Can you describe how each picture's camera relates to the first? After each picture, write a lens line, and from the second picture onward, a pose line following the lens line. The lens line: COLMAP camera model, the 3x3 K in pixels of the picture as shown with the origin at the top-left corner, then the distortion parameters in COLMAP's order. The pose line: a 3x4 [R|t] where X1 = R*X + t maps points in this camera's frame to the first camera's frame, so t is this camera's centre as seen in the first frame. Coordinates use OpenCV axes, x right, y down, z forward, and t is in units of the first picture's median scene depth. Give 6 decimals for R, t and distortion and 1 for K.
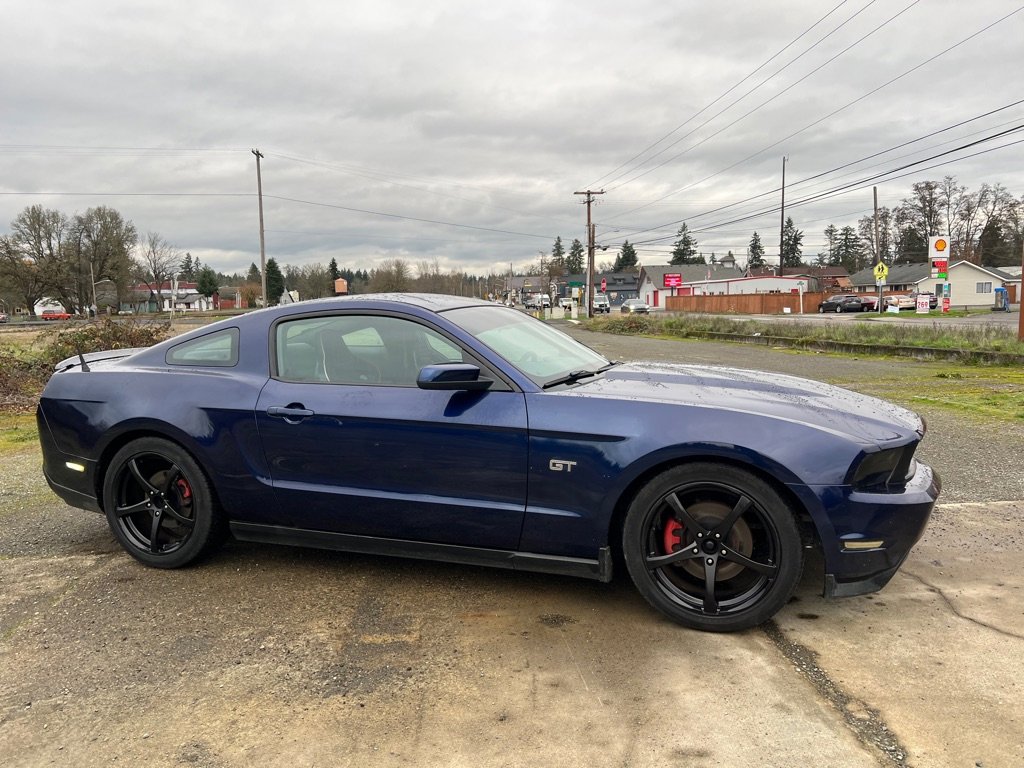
lens RADIAL K [[765.4, 0, 518.3], [0, 765.4, 385.4], [0, 0, 1]] dist [0.053159, -0.060142]
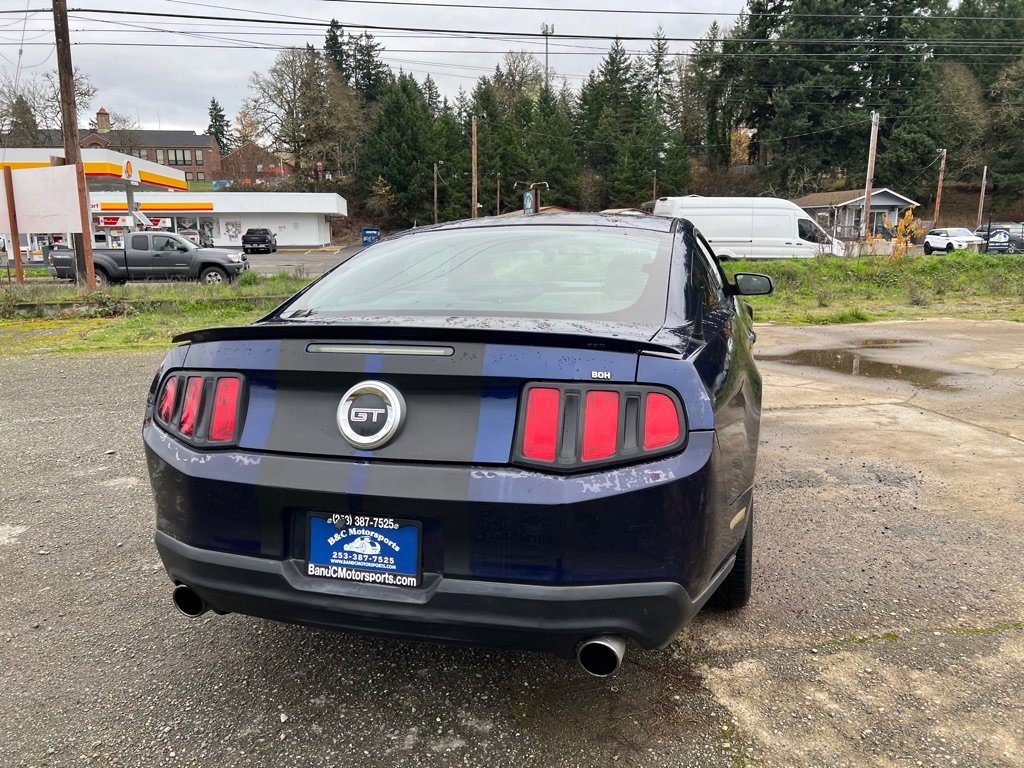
lens RADIAL K [[765.4, 0, 526.3], [0, 765.4, 384.2], [0, 0, 1]] dist [0.053159, -0.060142]
pose [[-0.059539, -0.170554, 0.983548, -1.104502], [0.119975, 0.976931, 0.176669, -0.097254], [-0.990990, 0.128520, -0.037703, 1.193539]]
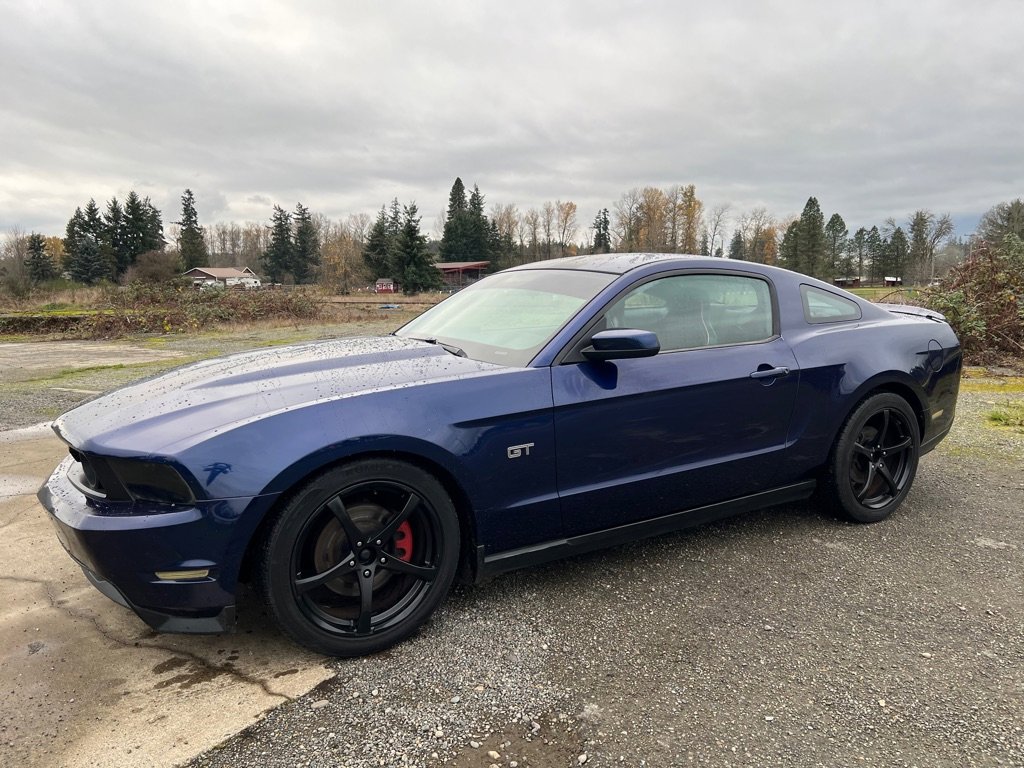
lens RADIAL K [[765.4, 0, 521.7], [0, 765.4, 387.0], [0, 0, 1]] dist [0.053159, -0.060142]
pose [[-0.638278, 0.136082, -0.757682, 0.729037], [-0.055180, 0.973632, 0.221351, -0.177924], [0.767826, 0.183092, -0.613939, 1.661380]]
